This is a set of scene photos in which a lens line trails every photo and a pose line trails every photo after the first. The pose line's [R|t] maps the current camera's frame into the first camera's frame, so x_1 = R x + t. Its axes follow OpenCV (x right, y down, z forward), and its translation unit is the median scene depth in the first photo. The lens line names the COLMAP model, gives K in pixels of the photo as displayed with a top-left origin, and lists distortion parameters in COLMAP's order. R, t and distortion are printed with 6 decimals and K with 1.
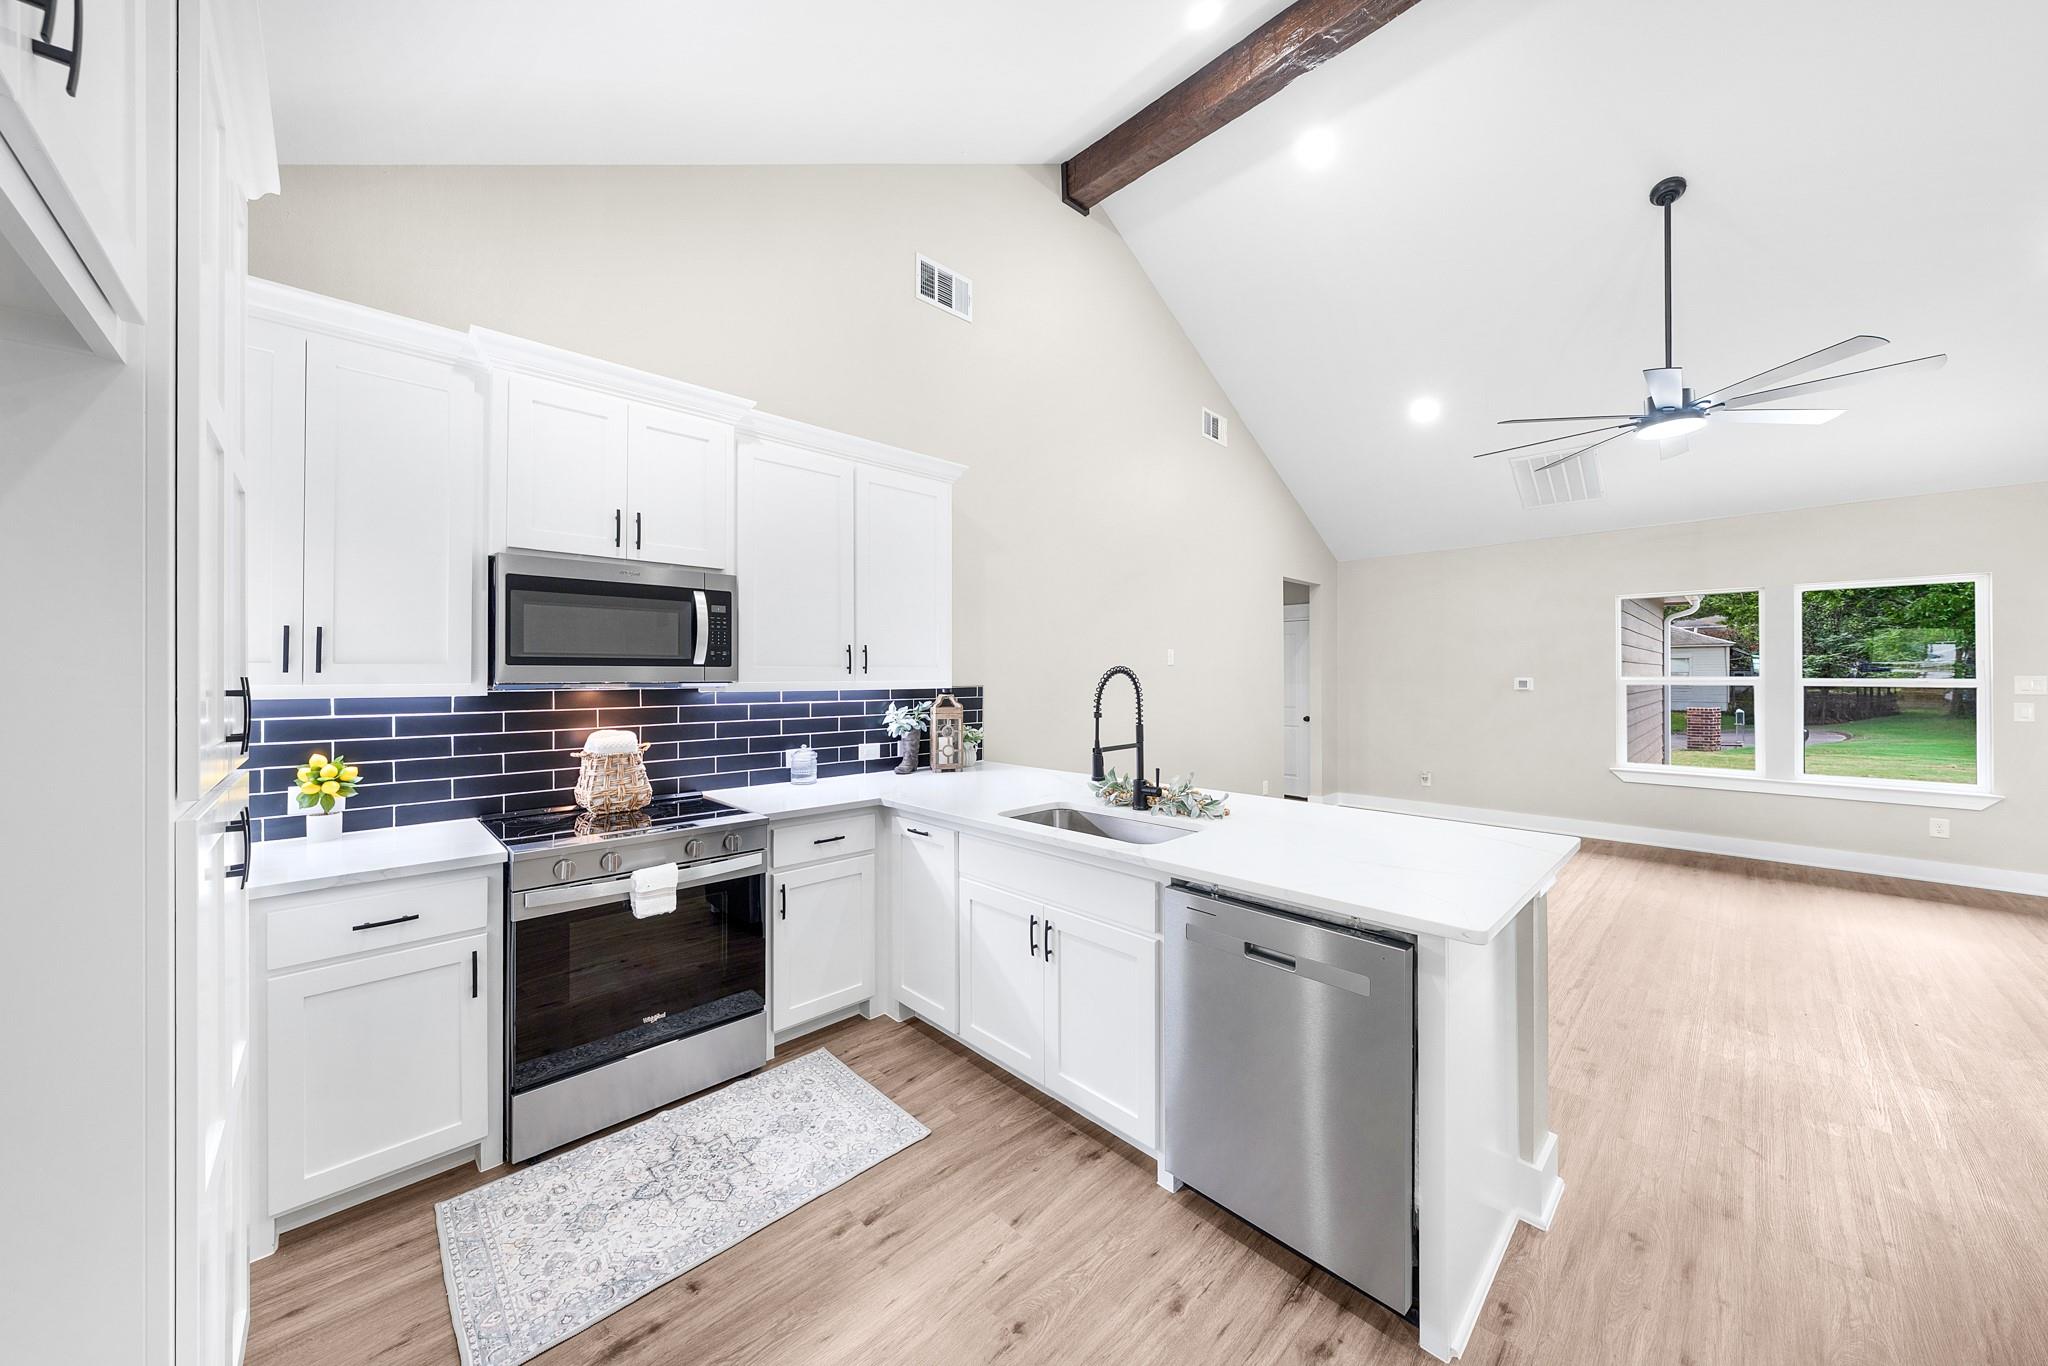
lens RADIAL K [[702.8, 0, 1013.0], [0, 702.8, 673.5], [0, 0, 1]] dist [-0.001108, 0.000037]
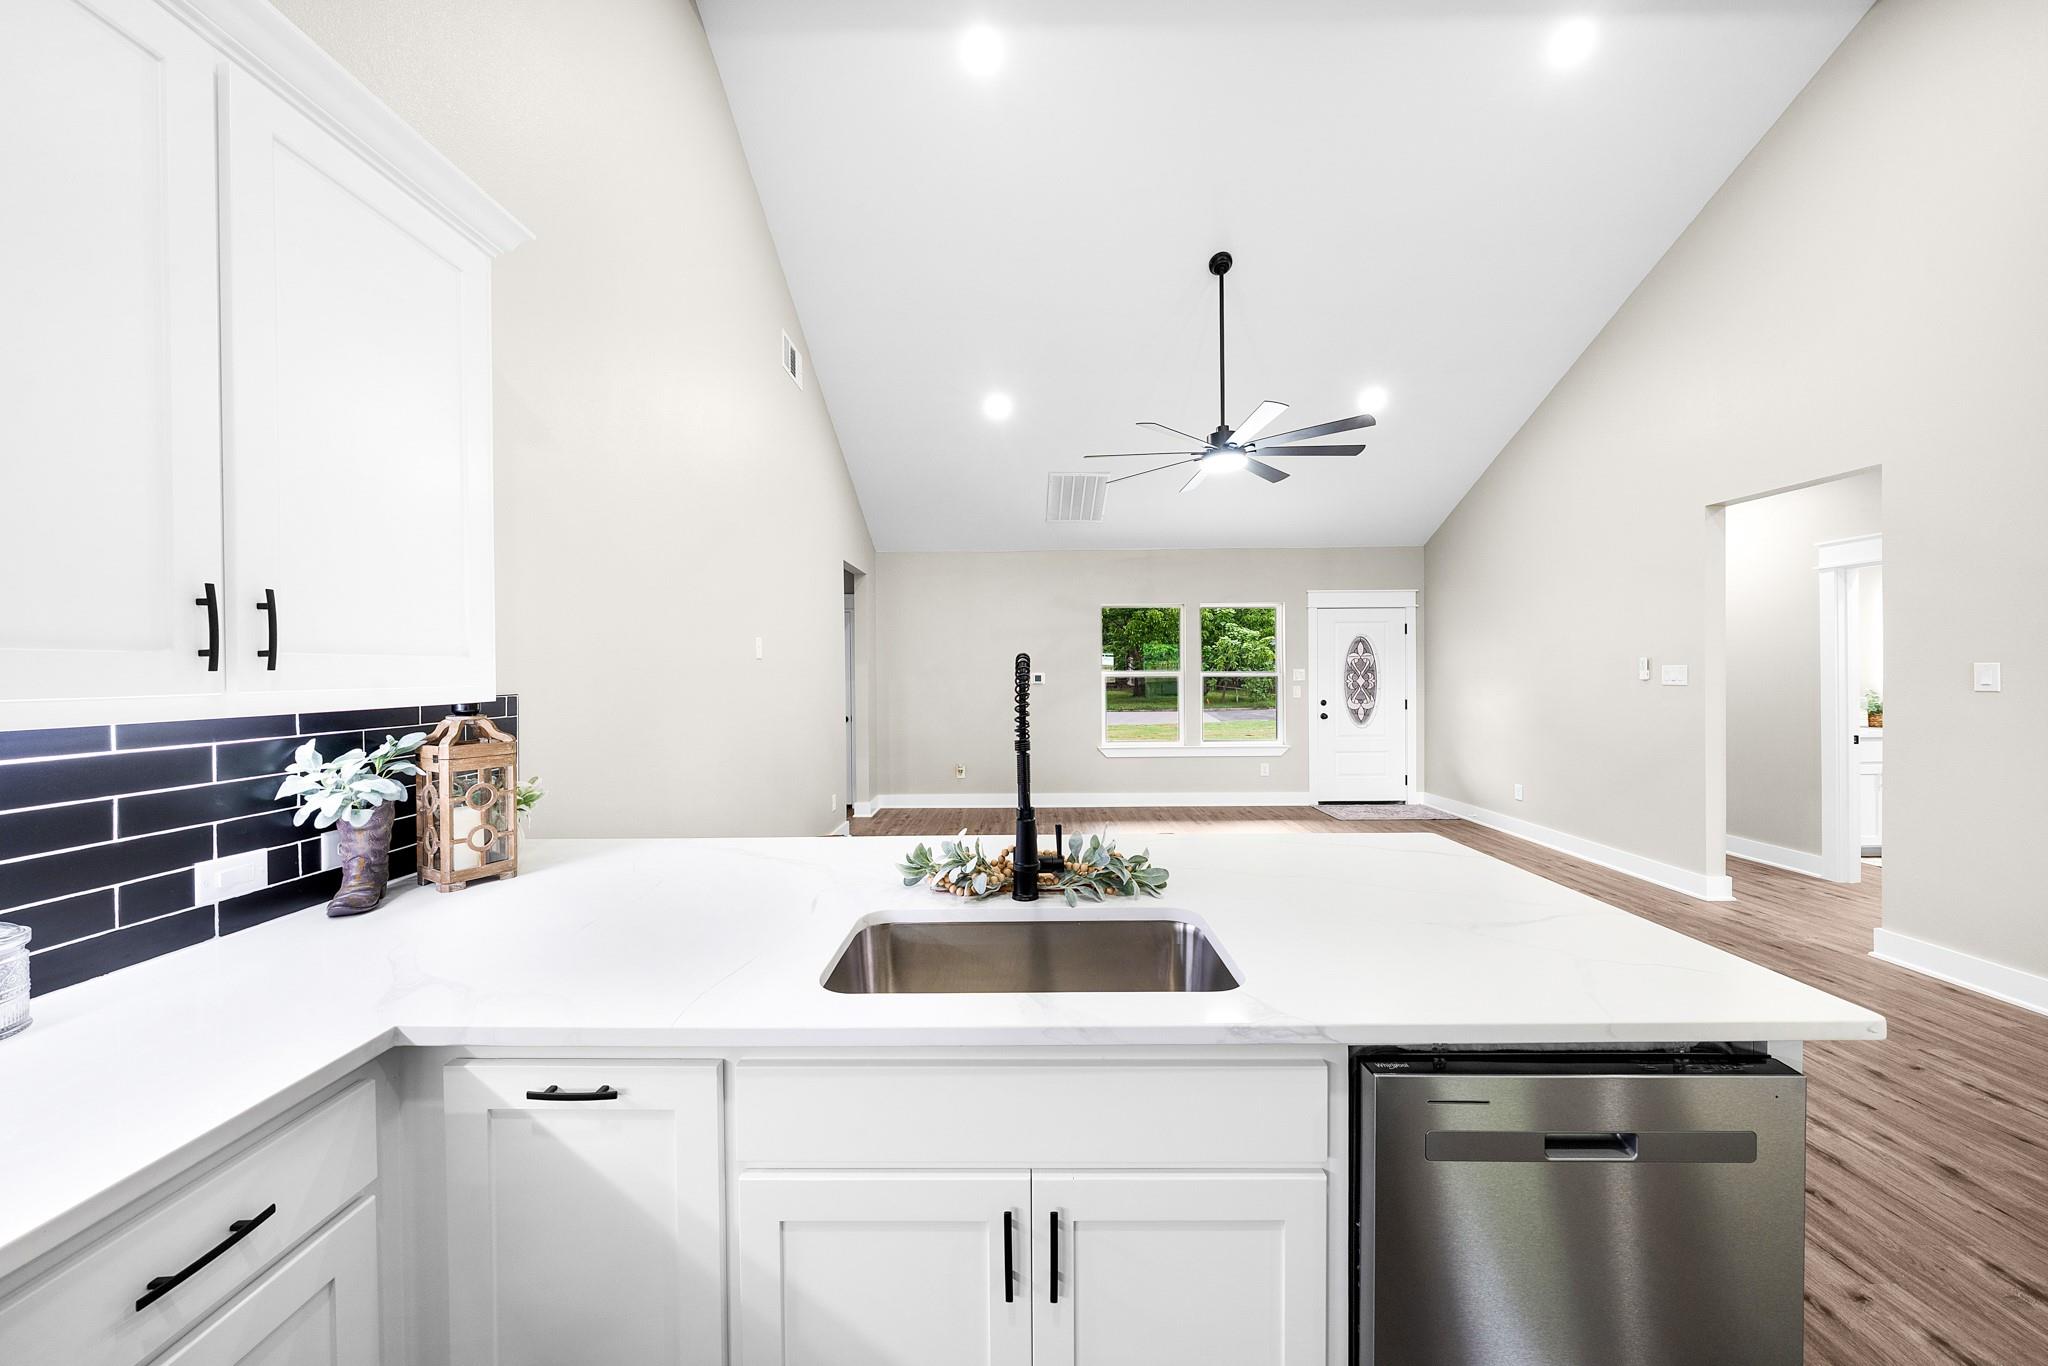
lens RADIAL K [[704.1, 0, 1013.9], [0, 704.1, 675.8], [0, 0, 1]] dist [-0.002290, -0.000074]
pose [[0.702087, -0.010125, 0.712019, -0.181172], [0.005303, 0.999946, 0.008990, 0.001184], [-0.712071, -0.002536, 0.702103, 0.442282]]
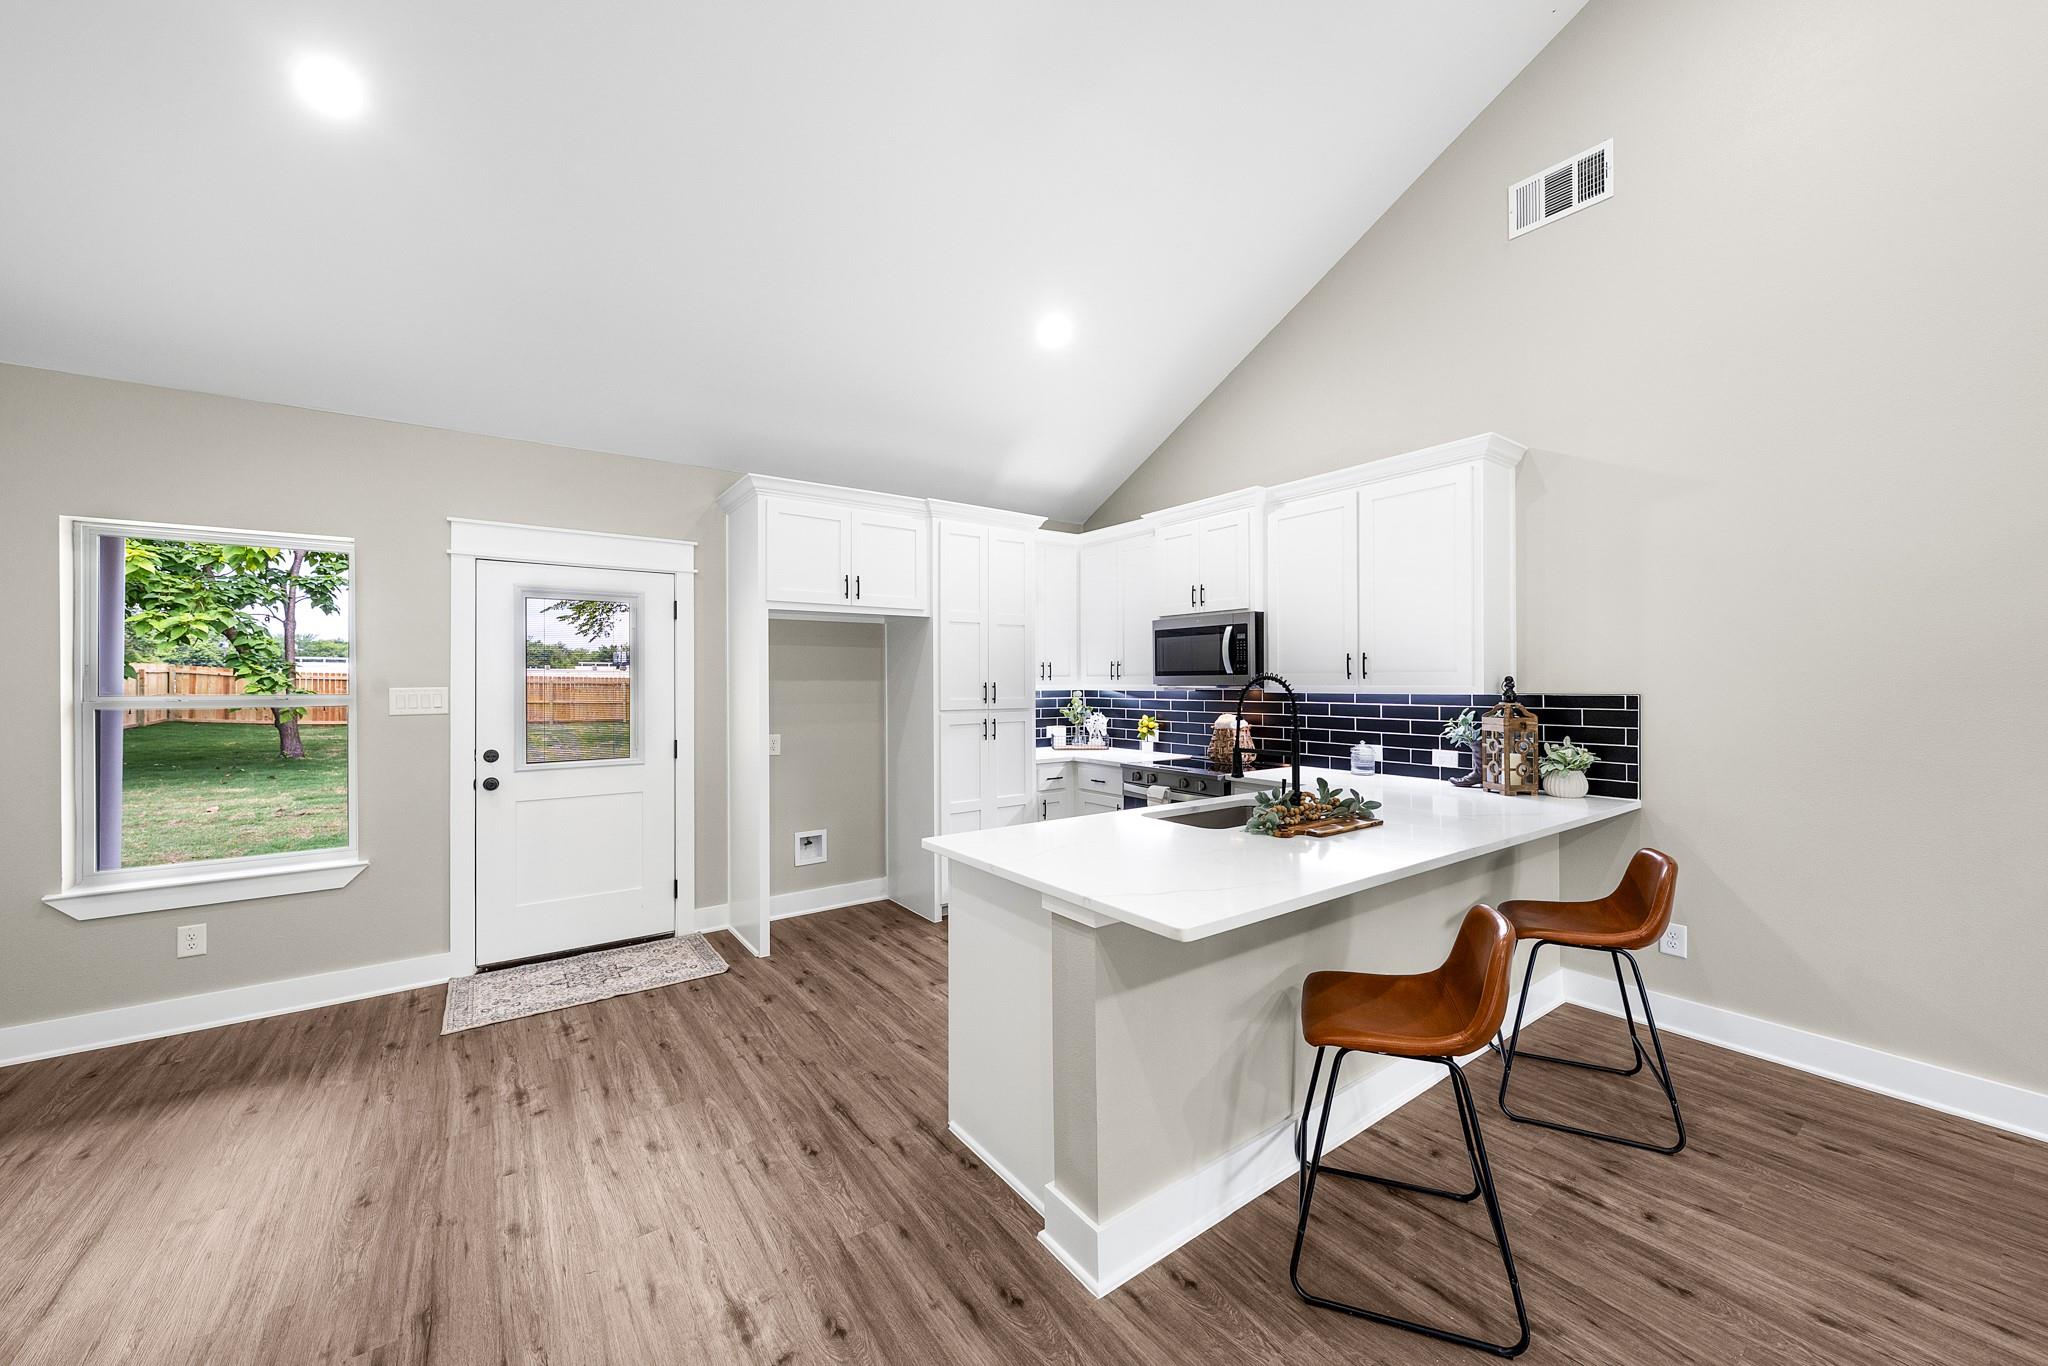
lens RADIAL K [[756.1, 0, 1018.3], [0, 756.1, 677.8], [0, 0, 1]] dist [-0.000182, 0.000054]
pose [[-0.139947, -0.002065, -0.990157, 0.938082], [0.007759, 0.999965, -0.003182, -0.001785], [0.990129, -0.008128, -0.139926, 0.577872]]
